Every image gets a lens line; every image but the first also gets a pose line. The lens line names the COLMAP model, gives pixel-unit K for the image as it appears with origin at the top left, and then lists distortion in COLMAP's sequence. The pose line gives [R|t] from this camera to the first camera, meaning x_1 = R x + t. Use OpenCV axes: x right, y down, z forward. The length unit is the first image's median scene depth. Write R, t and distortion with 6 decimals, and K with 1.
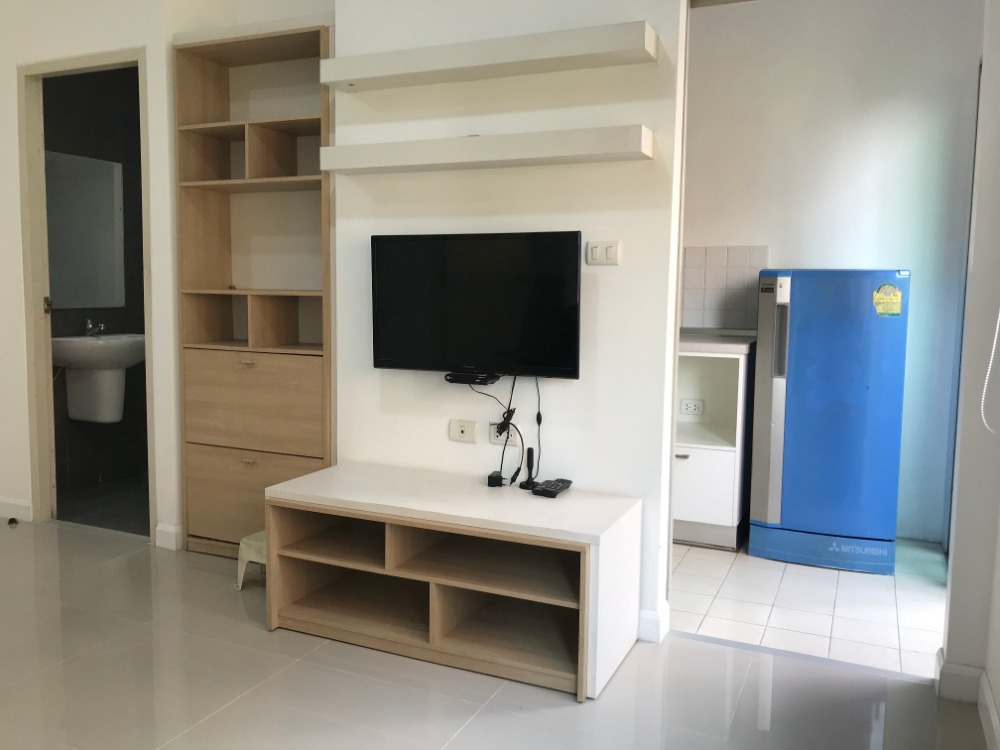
lens RADIAL K [[830.6, 0, 500.0], [0, 830.6, 375.0], [0, 0, 1]] dist [0.042950, -0.056581]
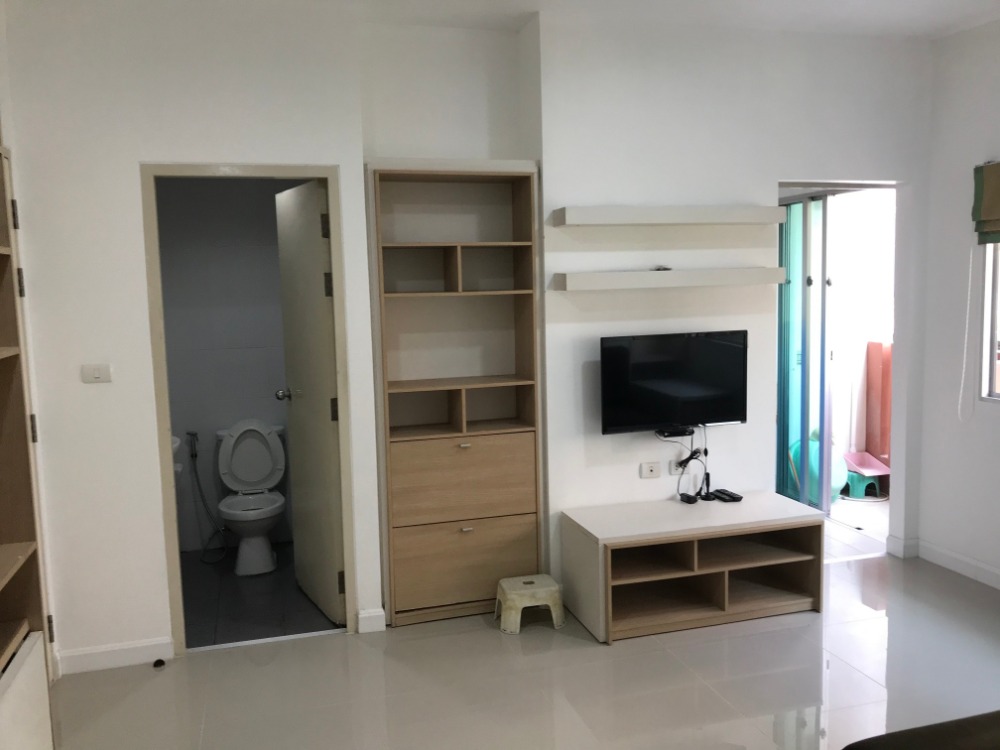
lens RADIAL K [[830.6, 0, 500.0], [0, 830.6, 375.0], [0, 0, 1]] dist [0.042950, -0.056581]
pose [[0.755359, -0.103297, 0.647119, -1.071222], [0.103319, 0.993920, 0.038055, -0.162954], [-0.647115, 0.038115, 0.761439, 0.080807]]
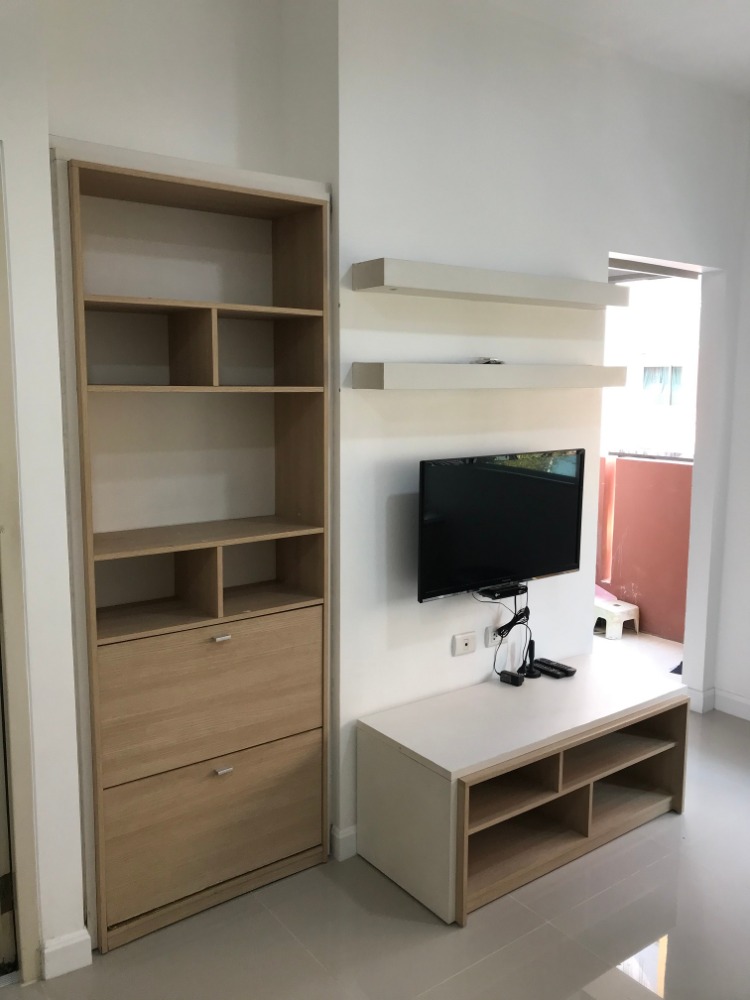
lens RADIAL K [[846.4, 0, 393.5], [0, 846.4, 494.0], [0, 0, 1]] dist [-0.002127, -0.008046]
pose [[0.468197, -0.127567, 0.874367, -0.905717], [0.093419, 0.991124, 0.094579, -0.205427], [-0.878672, 0.037401, 0.475959, 0.550046]]
